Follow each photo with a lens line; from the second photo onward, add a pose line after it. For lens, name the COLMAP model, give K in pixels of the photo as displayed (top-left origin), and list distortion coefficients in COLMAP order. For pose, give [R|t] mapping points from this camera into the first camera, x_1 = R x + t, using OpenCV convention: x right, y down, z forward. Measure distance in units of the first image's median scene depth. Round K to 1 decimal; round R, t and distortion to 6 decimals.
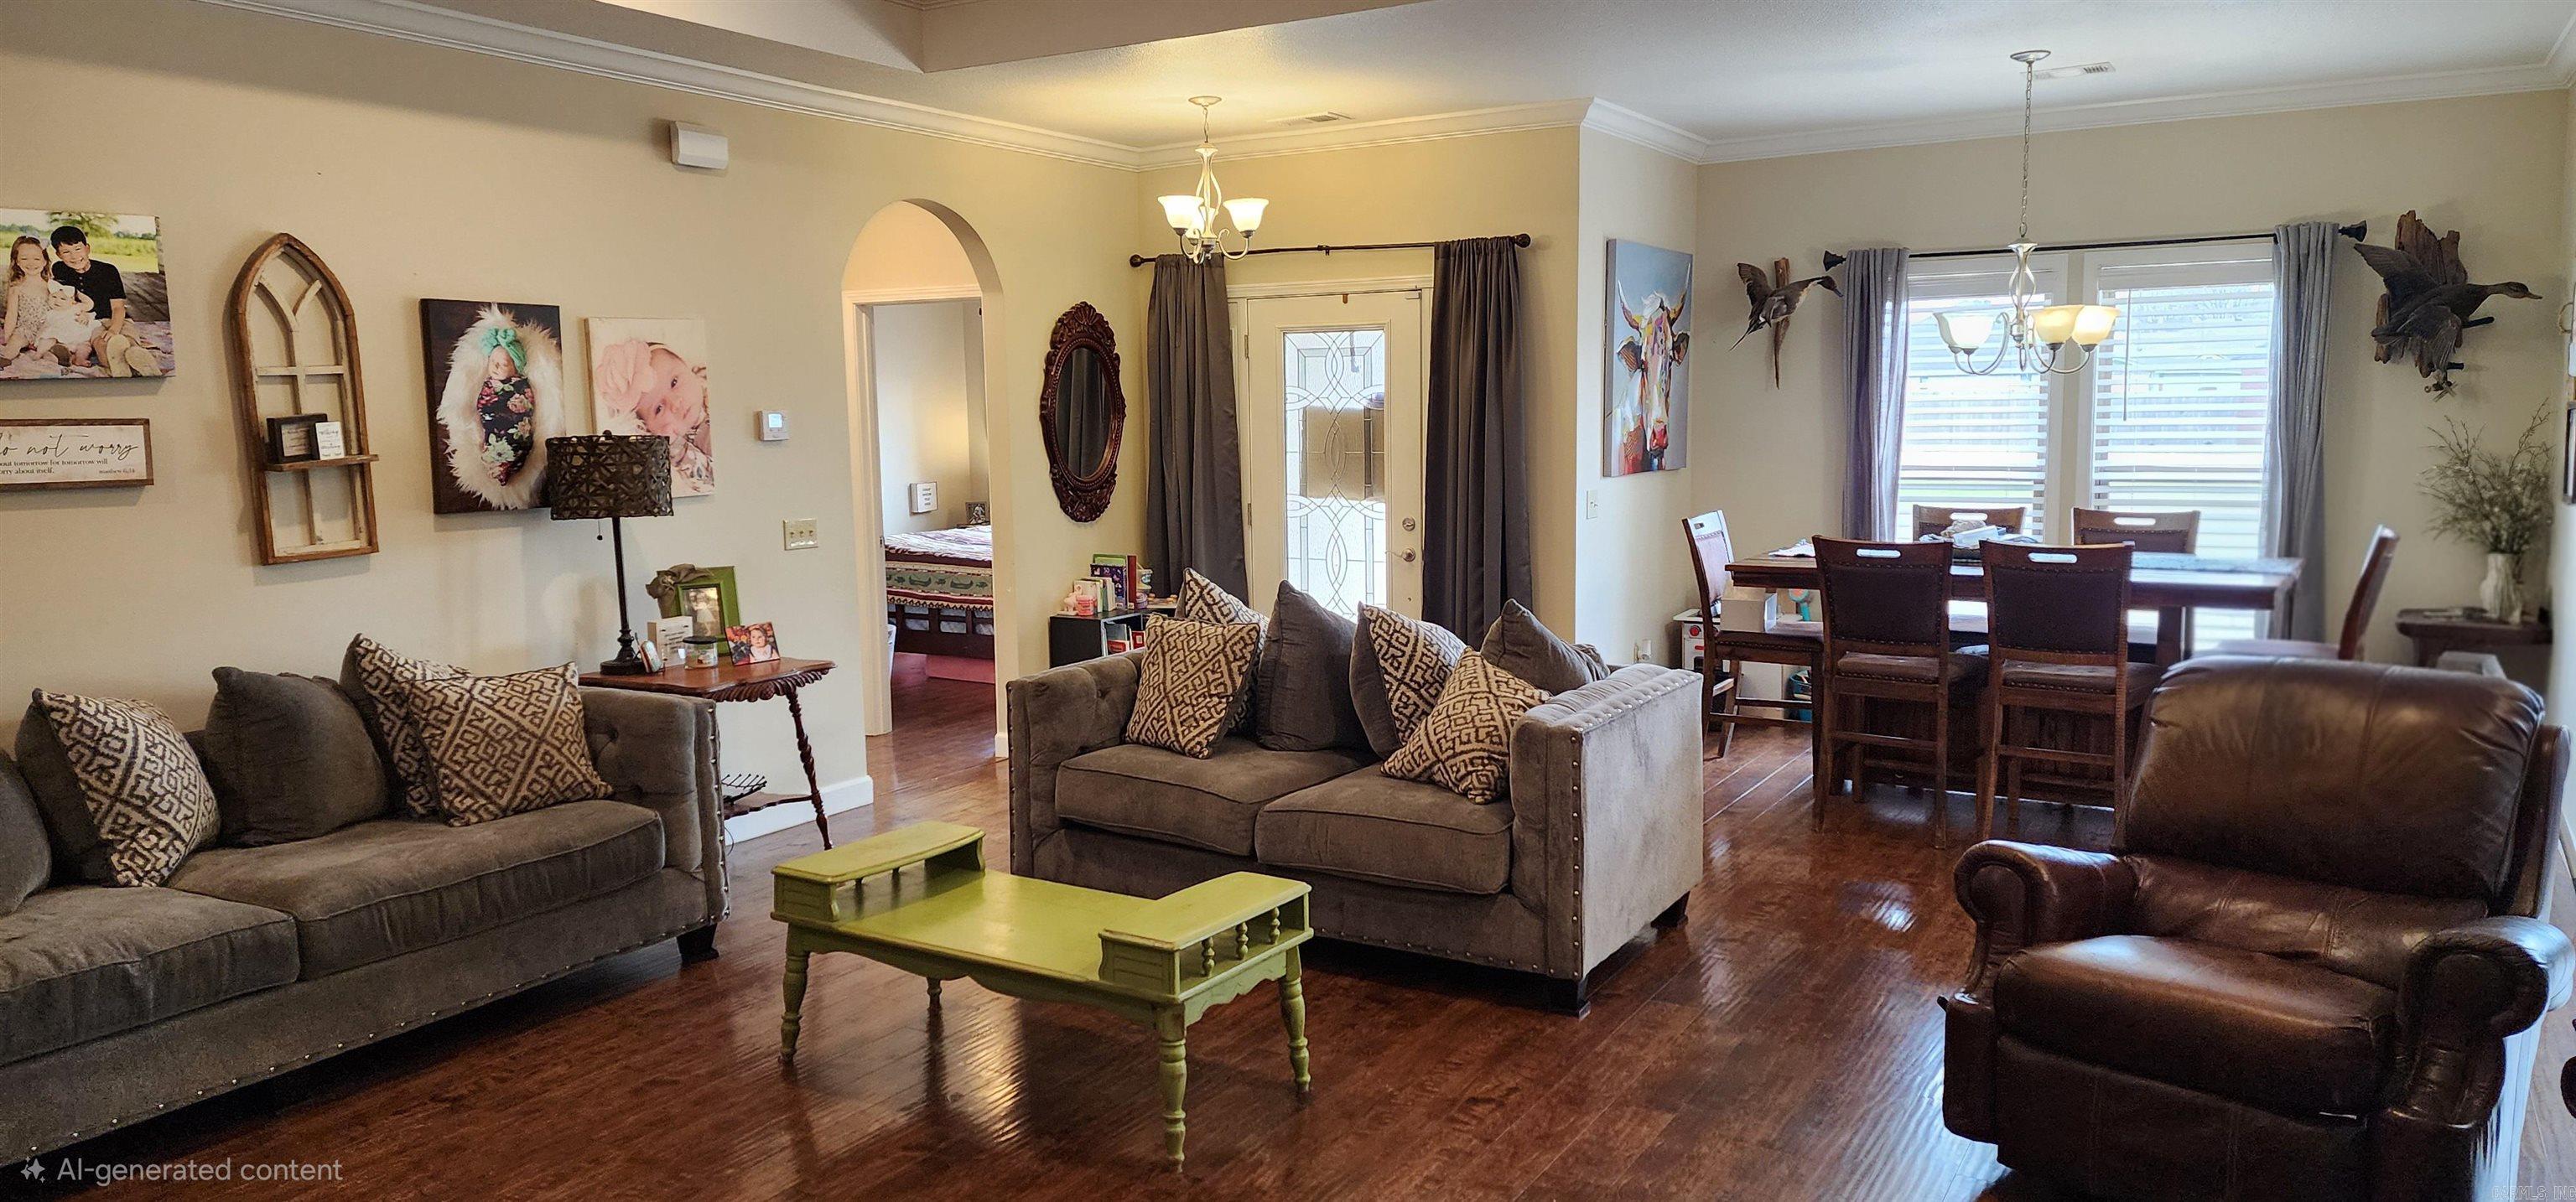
lens RADIAL K [[1690.7, 0, 1291.9], [0, 1690.7, 582.8], [0, 0, 1]] dist [0.025725, -0.001931]
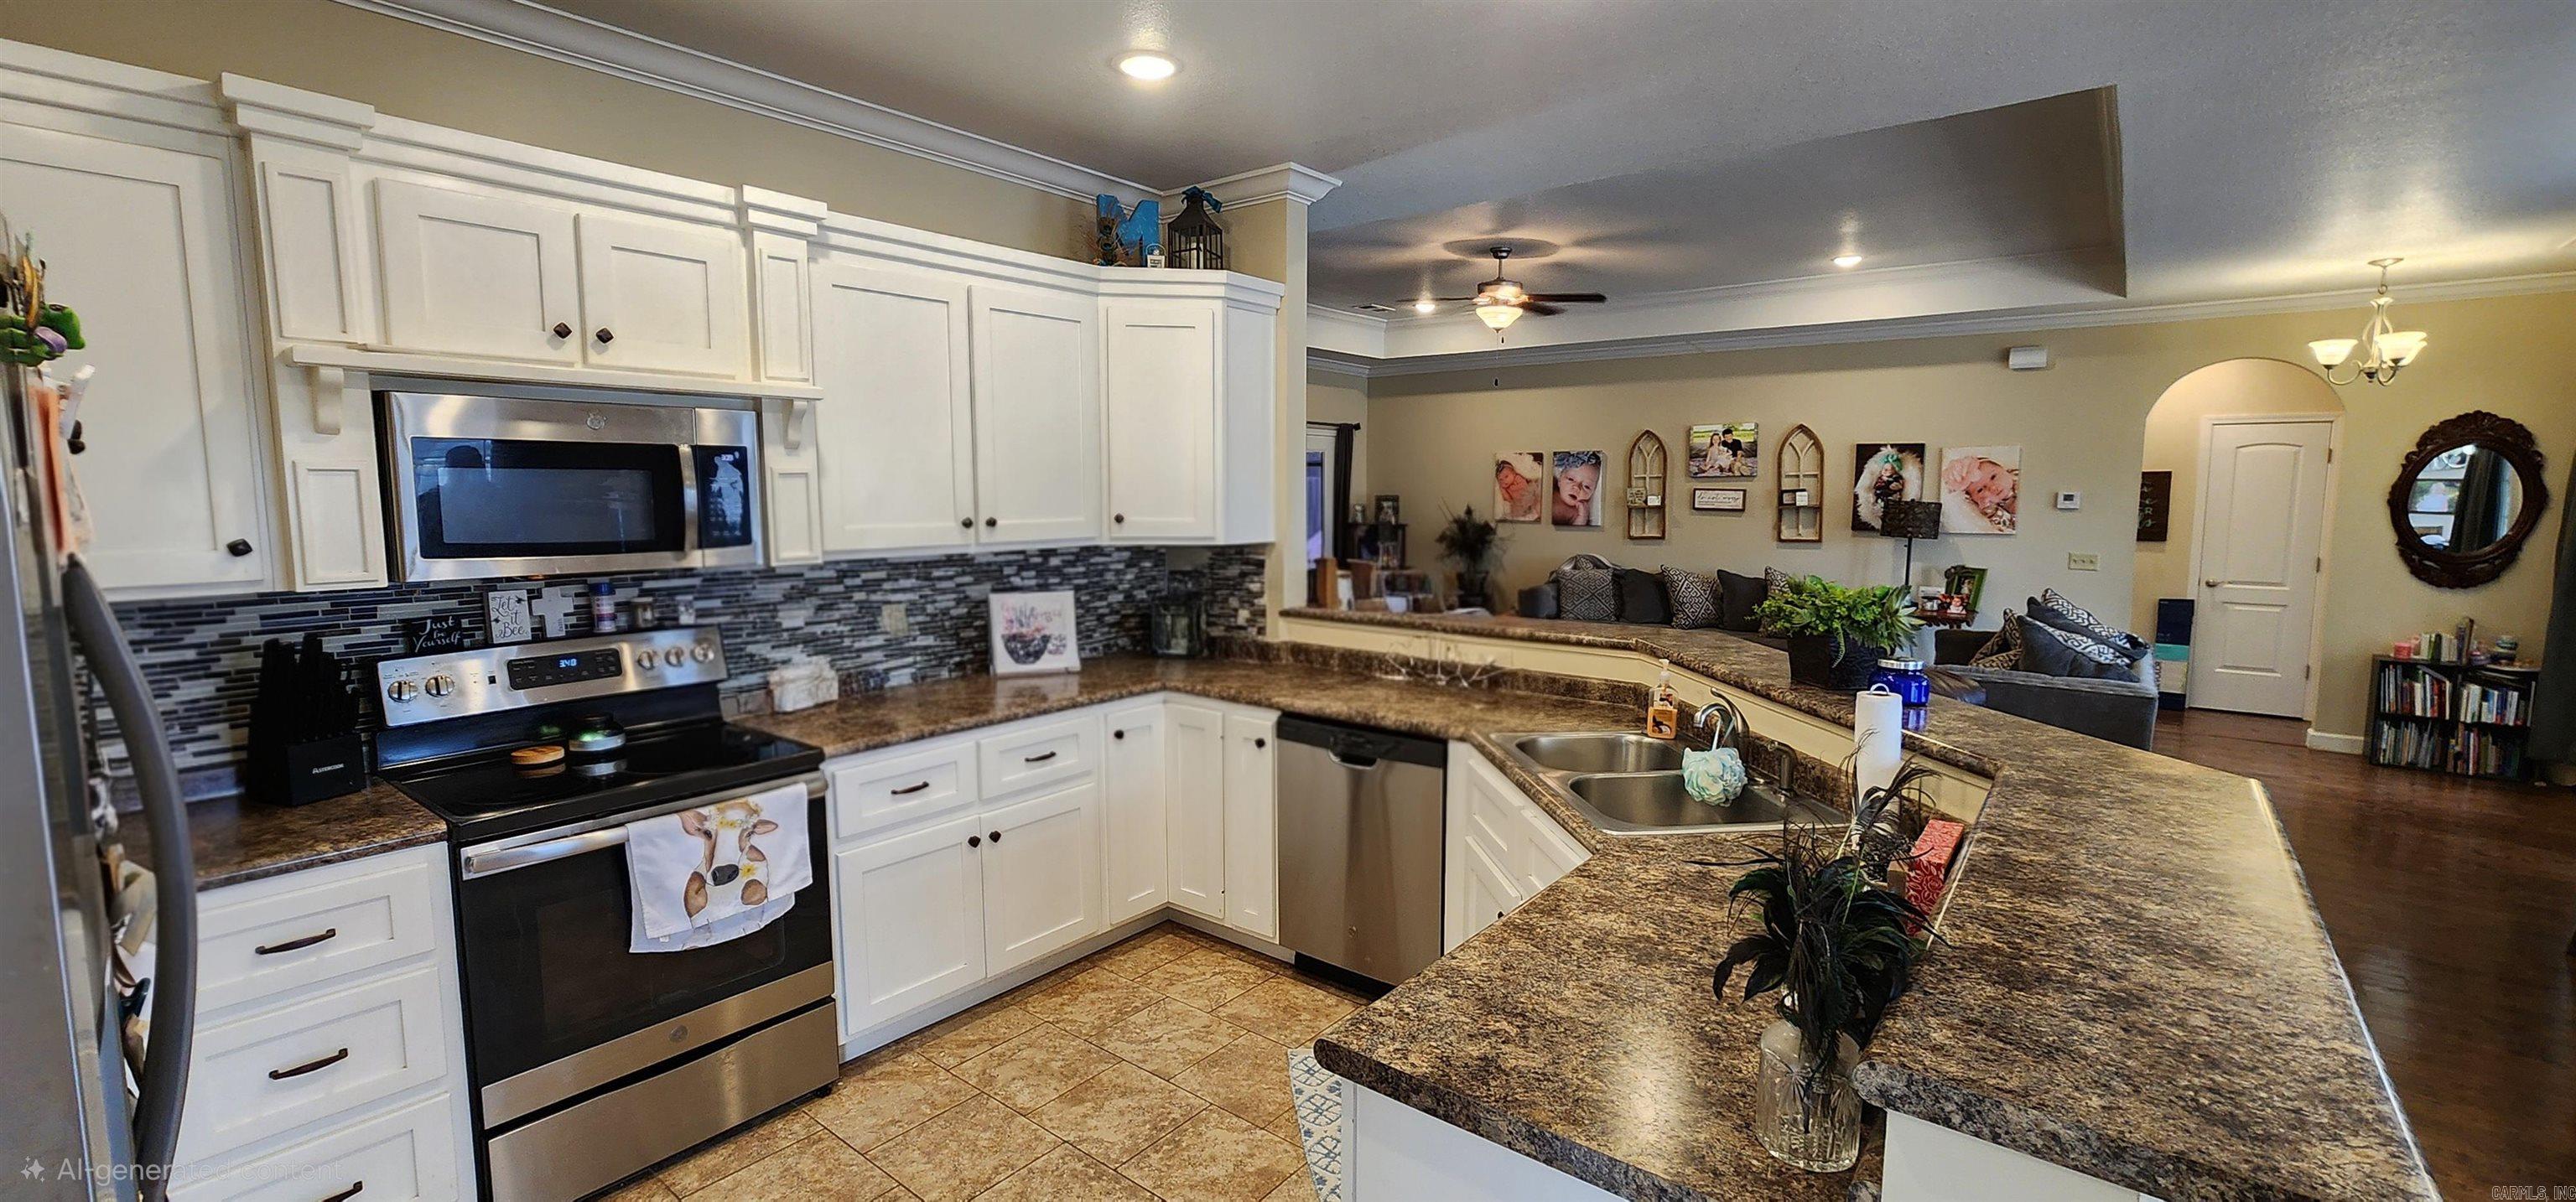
lens RADIAL K [[1057.9, 0, 1308.3], [0, 1057.9, 600.6], [0, 0, 1]] dist [-0.001635, 0.000000]
pose [[-0.126075, 0.122247, -0.984460, 1.139603], [-0.112070, 0.984270, 0.136575, -0.061431], [0.985670, 0.127547, -0.110392, 0.402940]]
